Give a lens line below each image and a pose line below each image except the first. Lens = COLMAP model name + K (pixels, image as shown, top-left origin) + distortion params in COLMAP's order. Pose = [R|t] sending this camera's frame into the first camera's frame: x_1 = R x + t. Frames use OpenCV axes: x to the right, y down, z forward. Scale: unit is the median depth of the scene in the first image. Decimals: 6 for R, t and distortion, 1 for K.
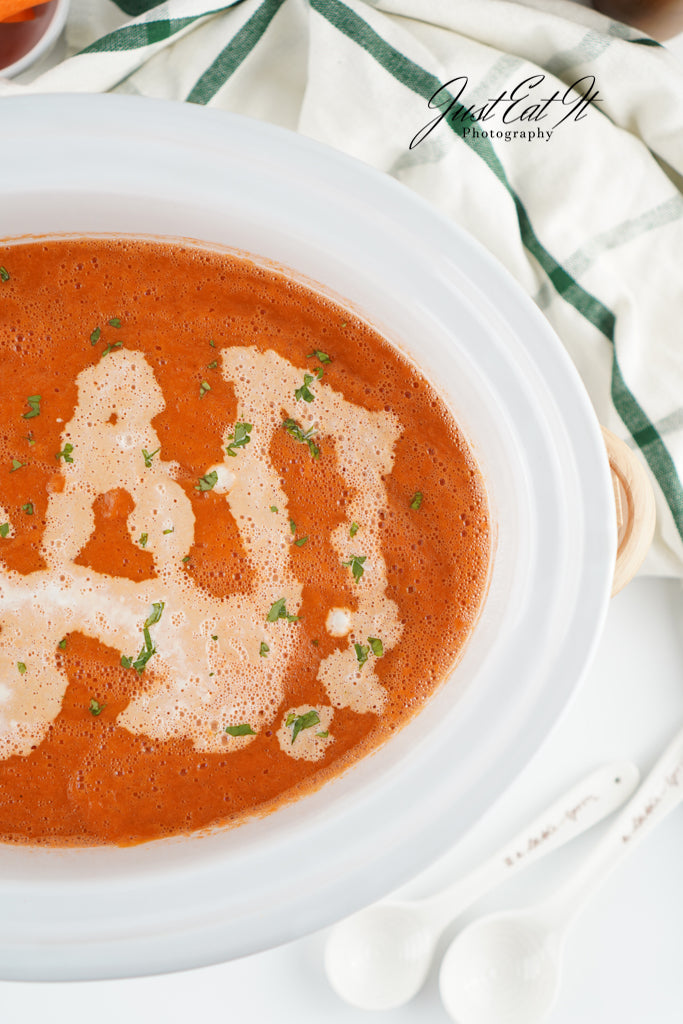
lens RADIAL K [[1634.7, 0, 332.4], [0, 1634.7, 515.3], [0, 0, 1]] dist [0.123120, 0.000000]
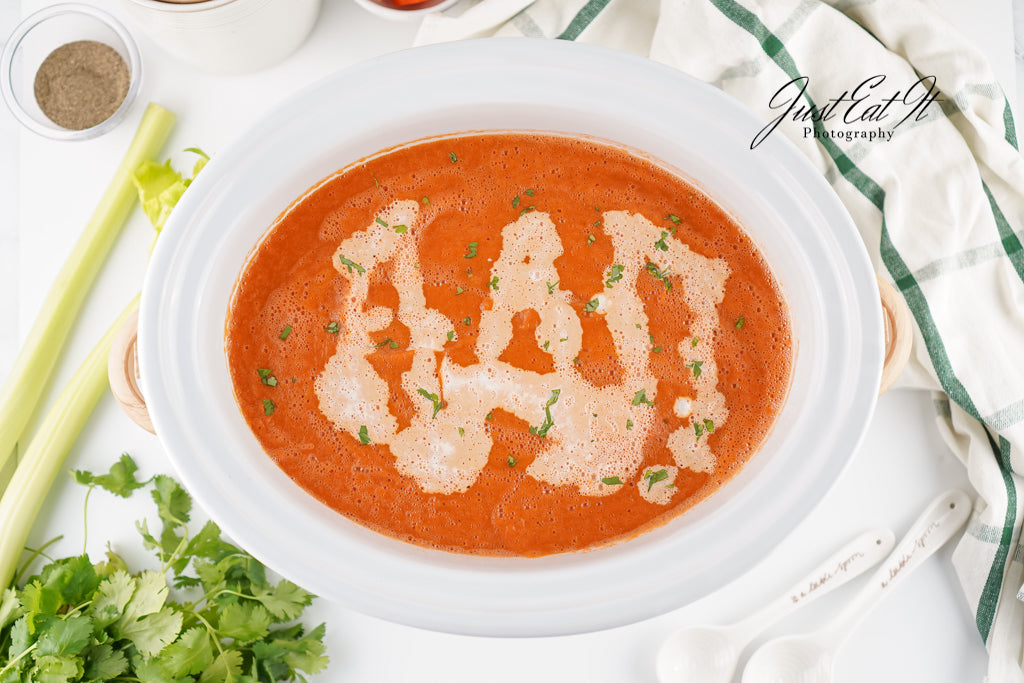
lens RADIAL K [[1634.7, 0, 502.8], [0, 1634.7, 343.5], [0, 0, 1]] dist [0.123120, 0.000000]
pose [[0.998520, 0.025409, -0.048084, -0.084626], [-0.026171, 0.999540, -0.015295, 0.036130], [0.047673, 0.016531, 0.998726, -0.418681]]
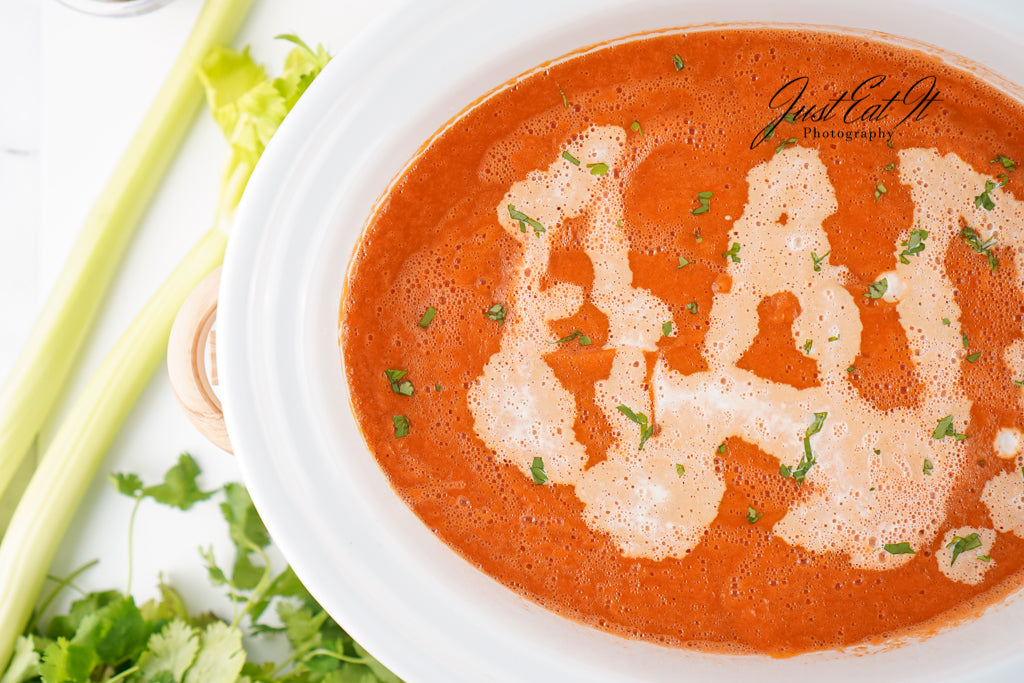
lens RADIAL K [[1634.7, 0, 513.6], [0, 1634.7, 345.7], [0, 0, 1]] dist [0.123120, 0.000000]
pose [[0.996924, 0.058362, -0.052313, -0.237275], [-0.054502, 0.995885, 0.072410, -0.045896], [0.056324, -0.069337, 0.996002, 0.023987]]
